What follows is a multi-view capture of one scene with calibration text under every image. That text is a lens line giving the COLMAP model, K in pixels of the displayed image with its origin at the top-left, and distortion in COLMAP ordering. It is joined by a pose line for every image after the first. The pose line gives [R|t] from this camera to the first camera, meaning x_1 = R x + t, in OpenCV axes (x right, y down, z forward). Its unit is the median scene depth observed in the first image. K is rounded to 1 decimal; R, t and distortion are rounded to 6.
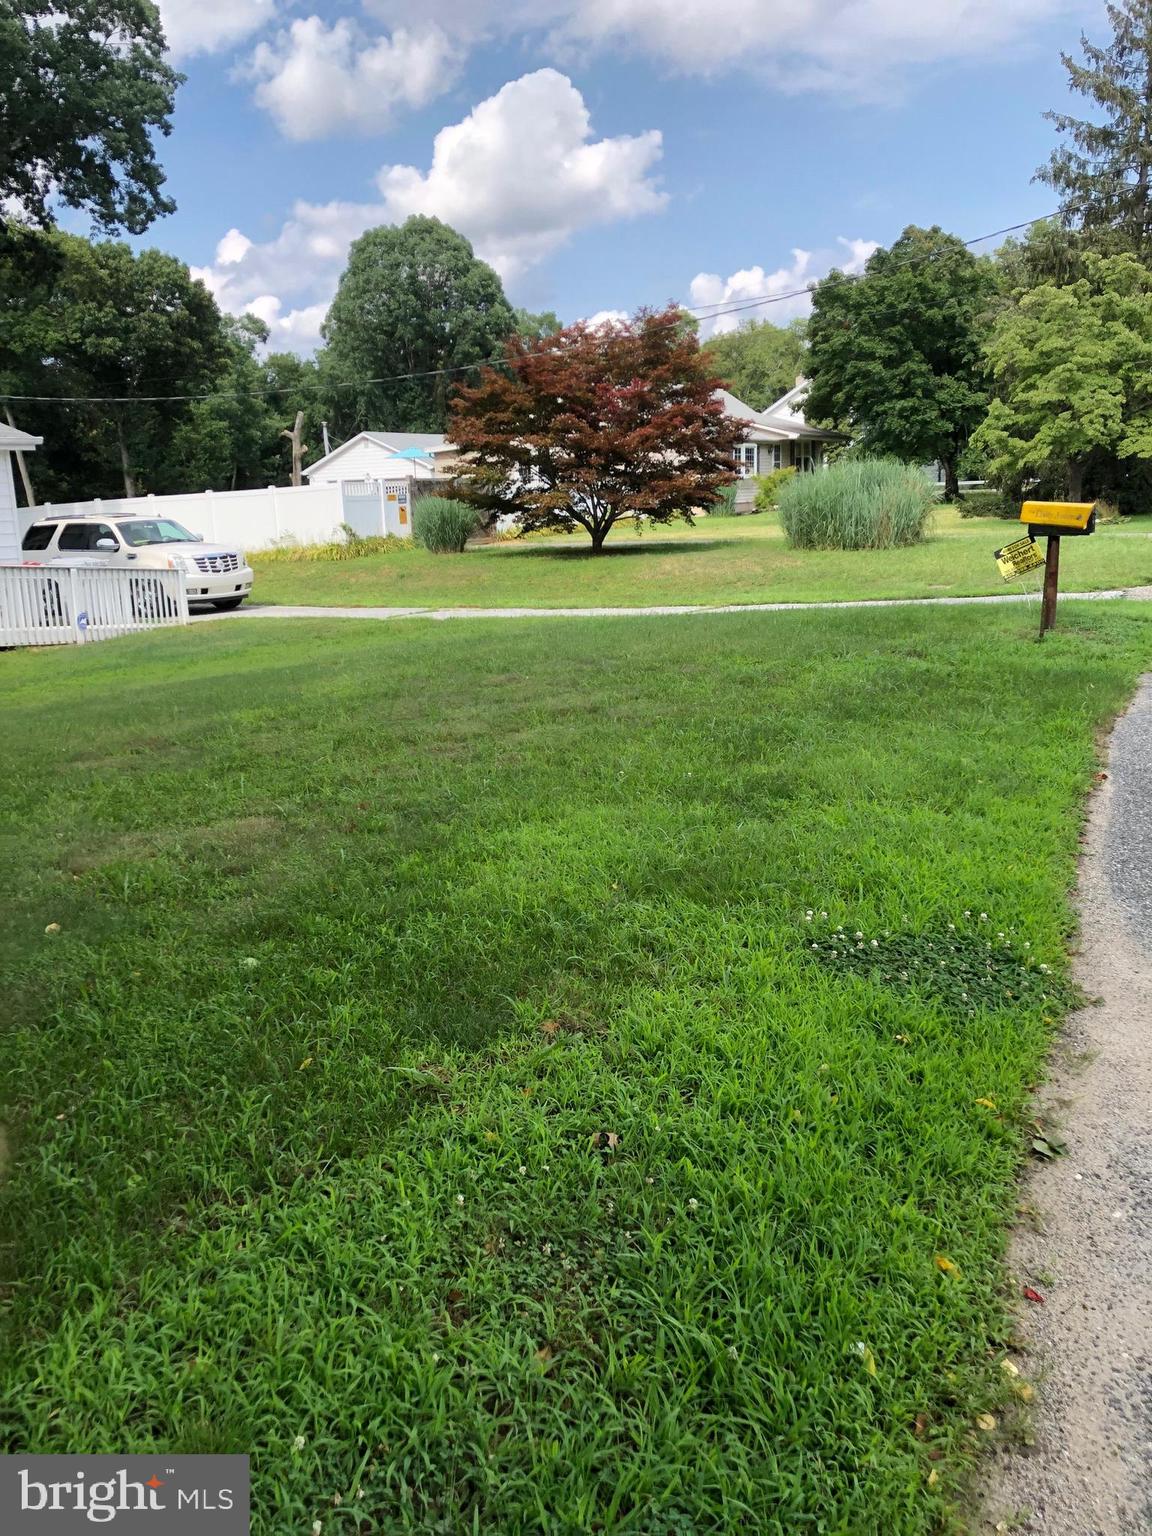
lens RADIAL K [[1270.9, 0, 537.9], [0, 1270.9, 768.0], [0, 0, 1]] dist [-0.000095, 0.051858]
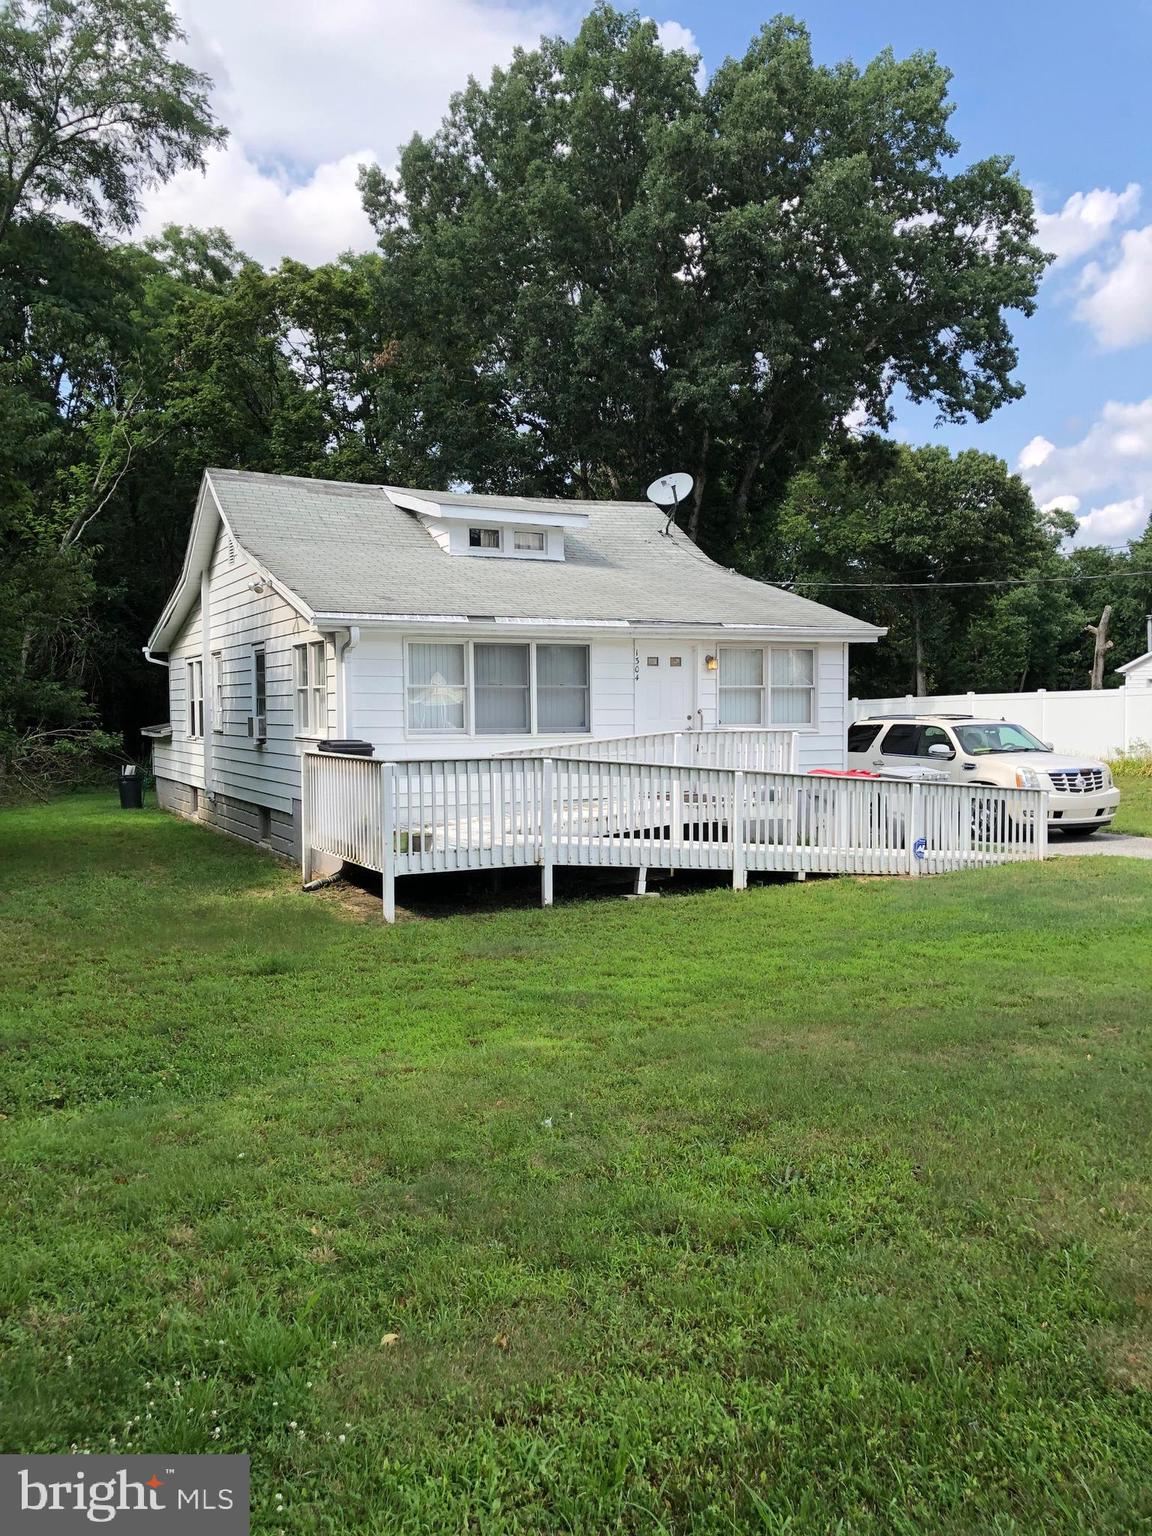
lens RADIAL K [[1271.2, 0, 558.8], [0, 1271.2, 775.6], [0, 0, 1]] dist [0.108886, -0.153905]
pose [[0.841847, 0.062034, -0.536140, -0.078049], [-0.138320, 0.984994, -0.103222, -0.030037], [0.521691, 0.161056, 0.837794, 0.126877]]
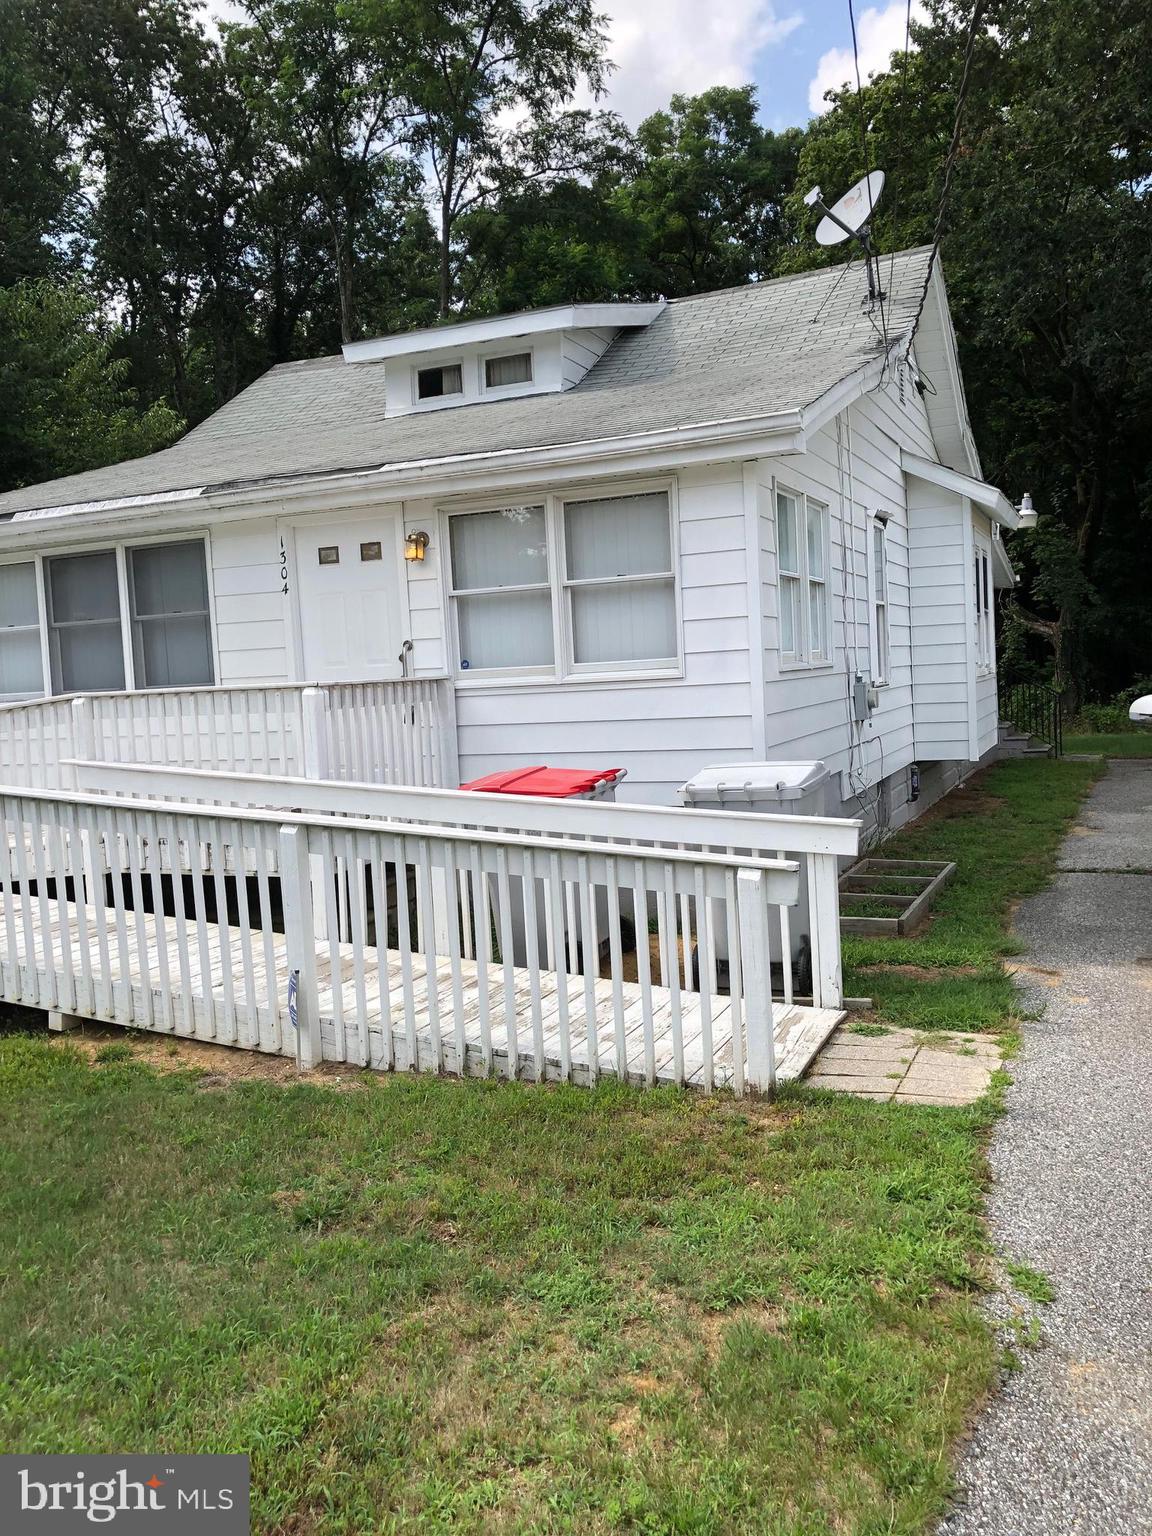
lens RADIAL K [[1282.0, 0, 530.5], [0, 1282.0, 766.2], [0, 0, 1]] dist [0.036479, -0.006298]
pose [[0.129033, 0.099522, -0.986634, -0.035511], [-0.163972, 0.983396, 0.077751, -0.135035], [0.977990, 0.151748, 0.143209, 0.668473]]
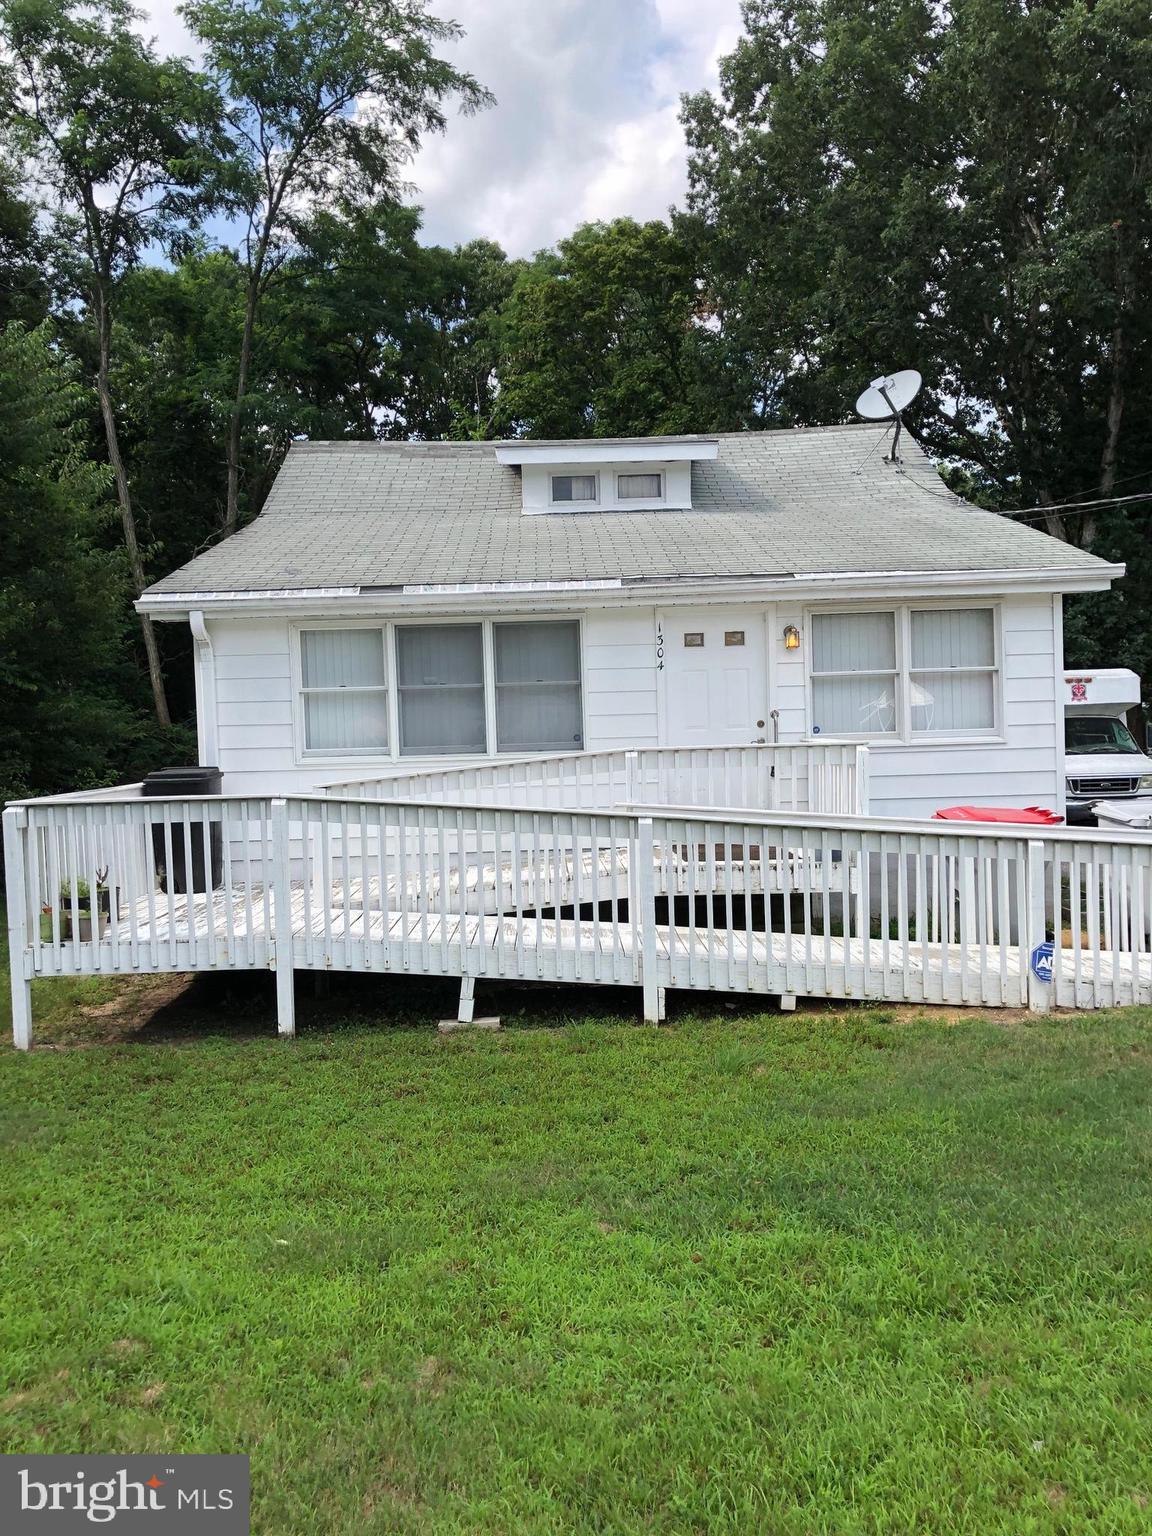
lens RADIAL K [[1282.0, 0, 530.5], [0, 1282.0, 766.2], [0, 0, 1]] dist [0.036479, -0.006298]
pose [[0.512678, 0.049397, -0.857159, -0.049892], [-0.169005, 0.984617, -0.044342, -0.088057], [0.841783, 0.167598, 0.513140, 0.411949]]
